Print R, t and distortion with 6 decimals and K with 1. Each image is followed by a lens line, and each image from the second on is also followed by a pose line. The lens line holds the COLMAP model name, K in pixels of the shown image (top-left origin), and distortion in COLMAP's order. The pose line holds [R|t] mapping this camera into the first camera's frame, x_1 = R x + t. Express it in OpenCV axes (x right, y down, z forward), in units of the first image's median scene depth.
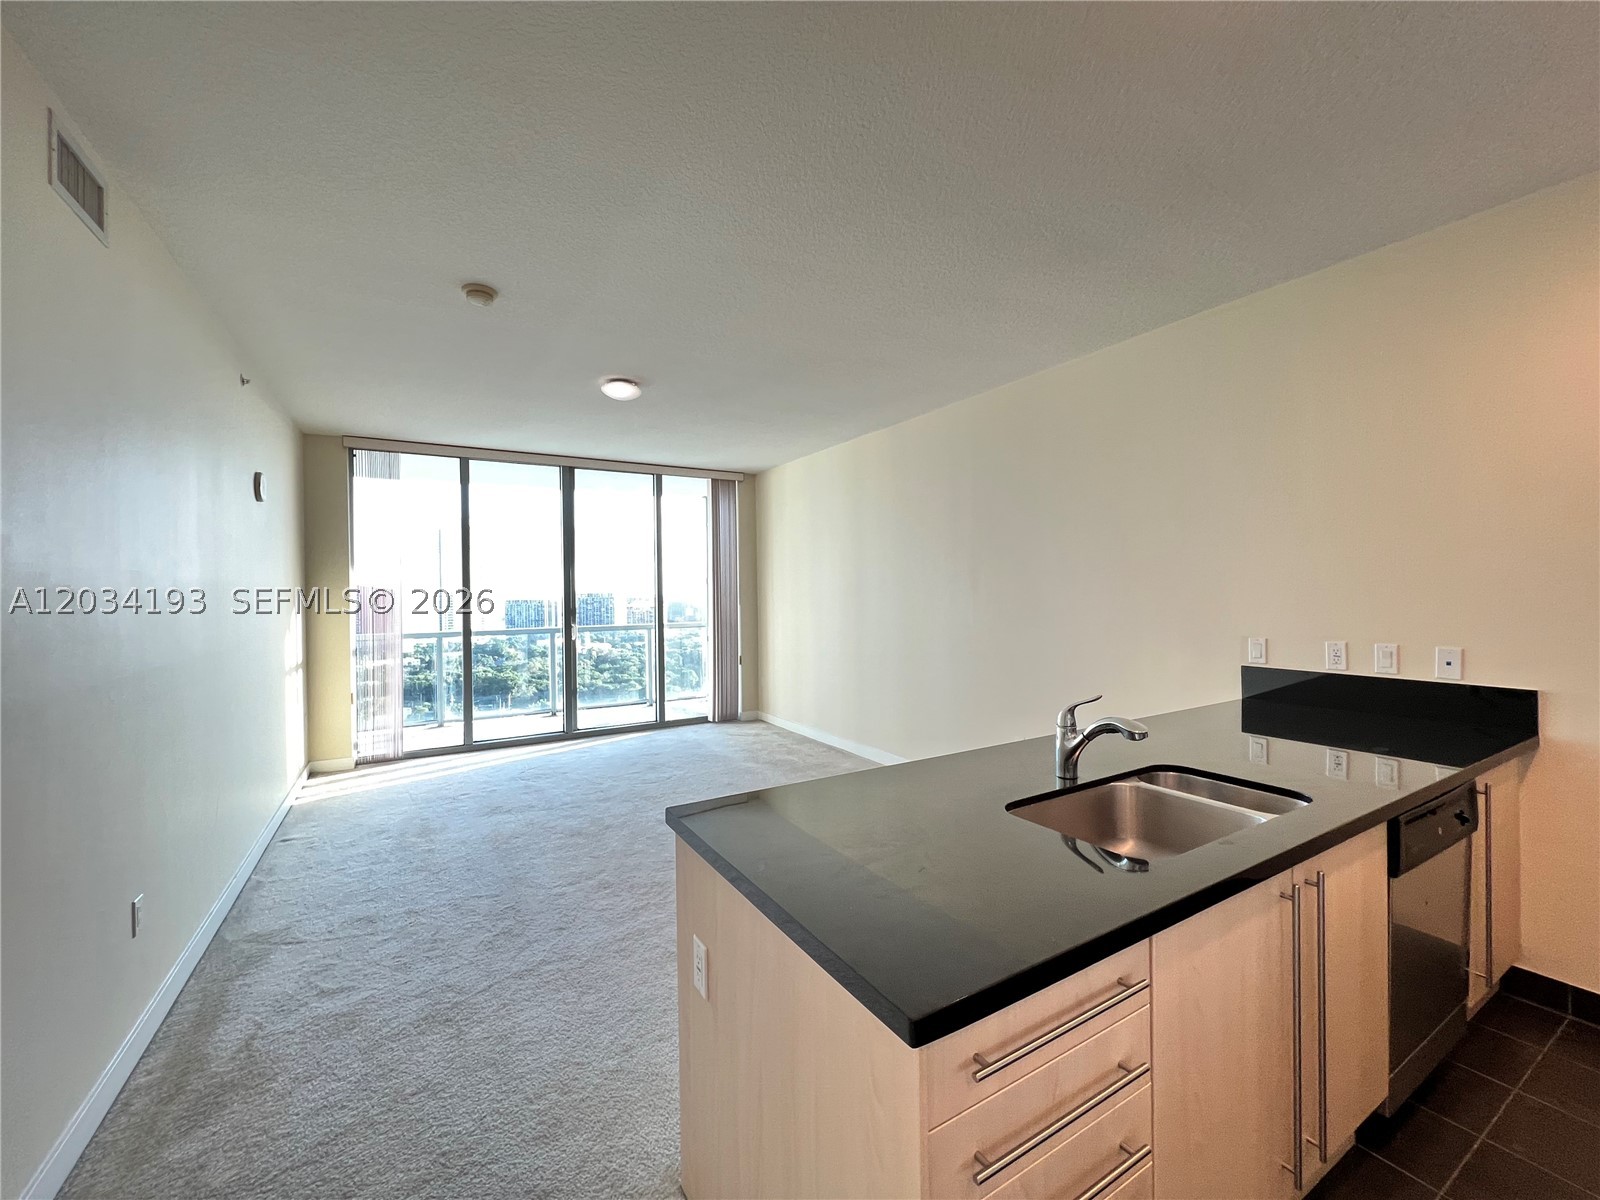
lens RADIAL K [[638.9, 0, 792.1], [0, 638.9, 596.1], [0, 0, 1]] dist [-0.000163, -0.000375]
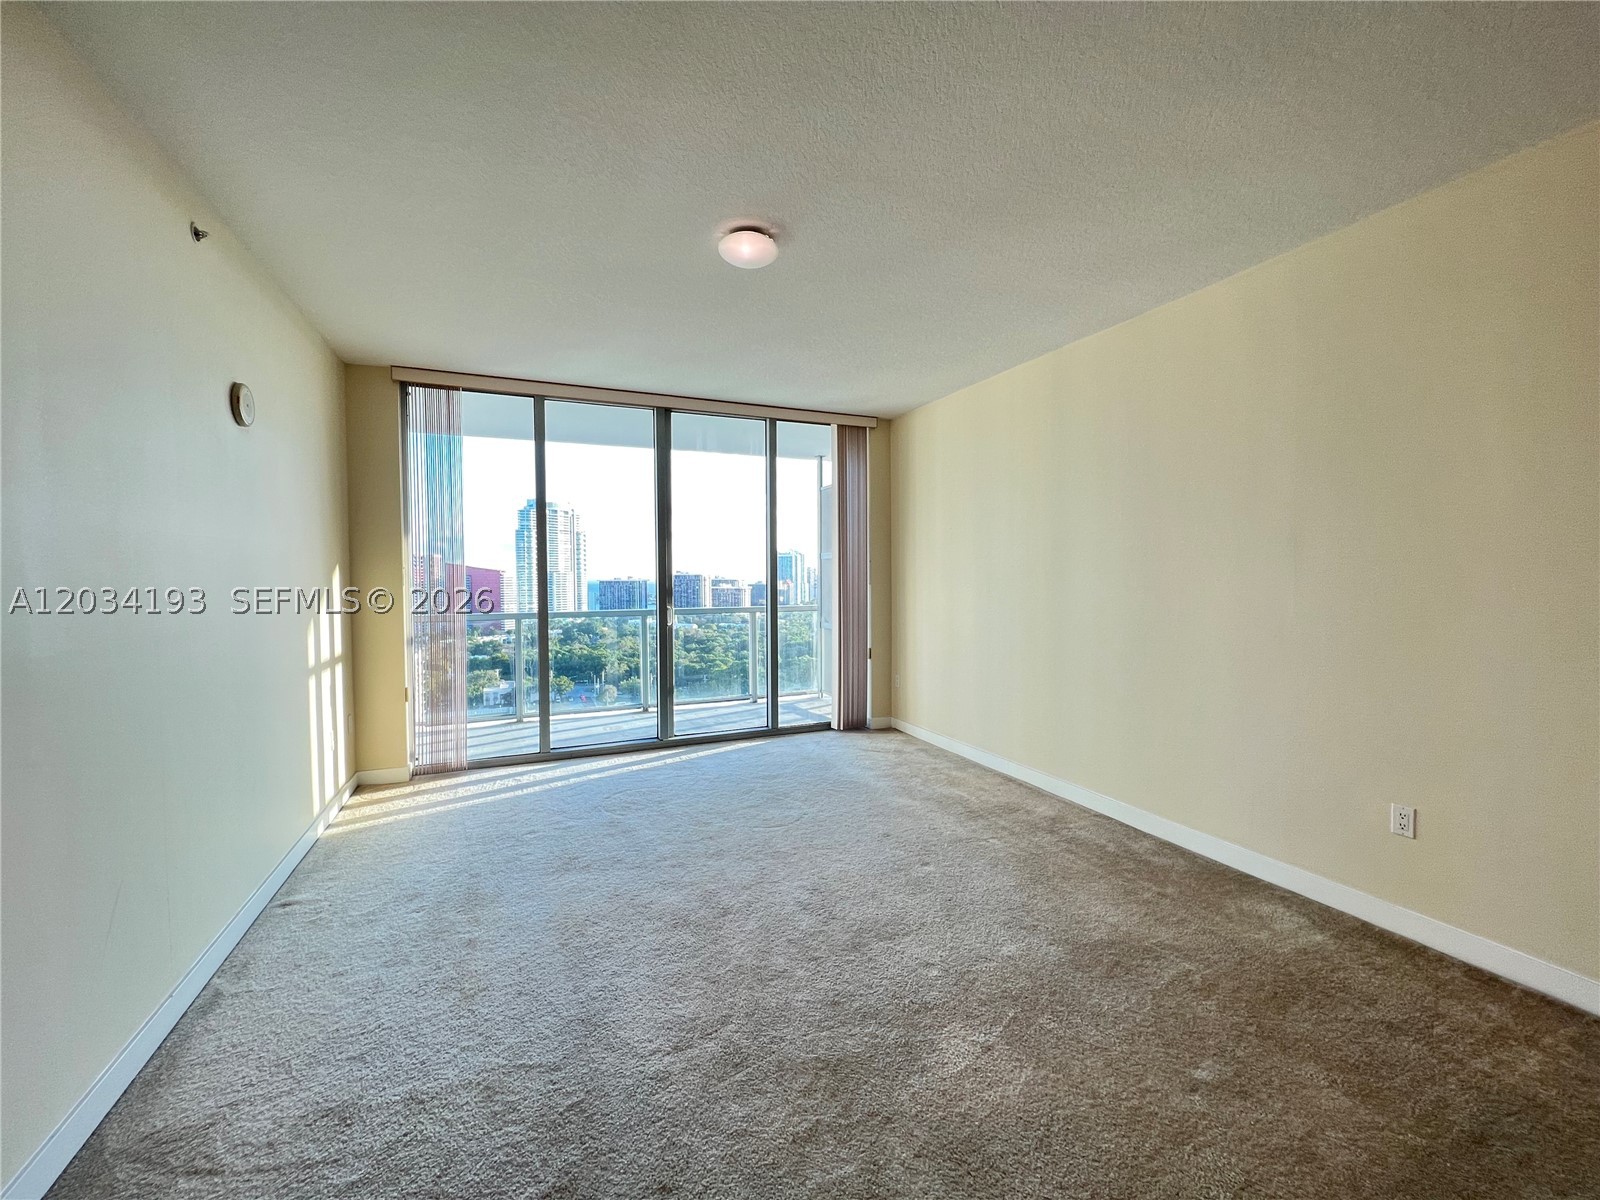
lens RADIAL K [[638.9, 0, 794.5], [0, 638.9, 596.7], [0, 0, 1]] dist [-0.000163, -0.000375]
pose [[0.992099, 0.010940, -0.124979, -0.097233], [-0.007484, 0.999577, 0.028090, 0.009208], [0.125234, -0.026933, 0.991762, 0.251555]]
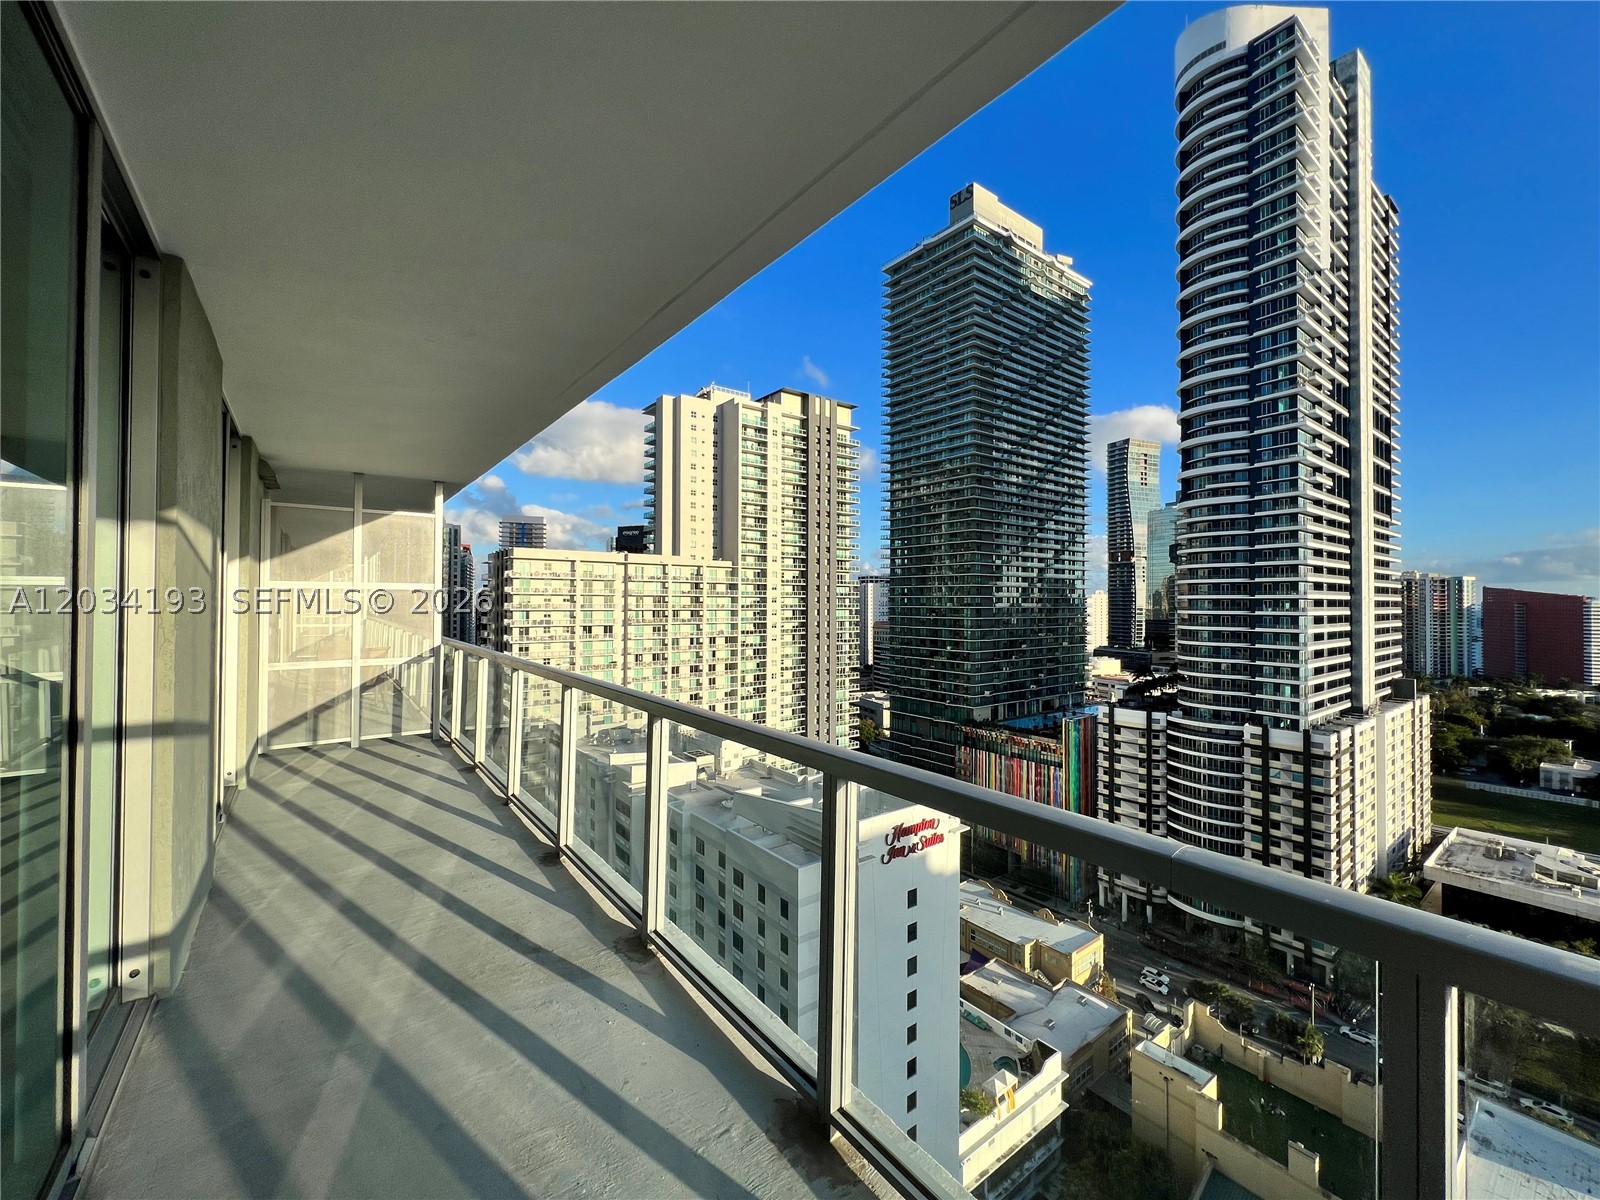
lens RADIAL K [[638.9, 0, 800.8], [0, 638.9, 592.3], [0, 0, 1]] dist [-0.000163, -0.000375]
pose [[0.123364, -0.000363, -0.992361, -0.179732], [-0.015479, 0.999878, -0.002290, 0.023637], [0.992241, 0.015643, 0.123343, 1.195021]]
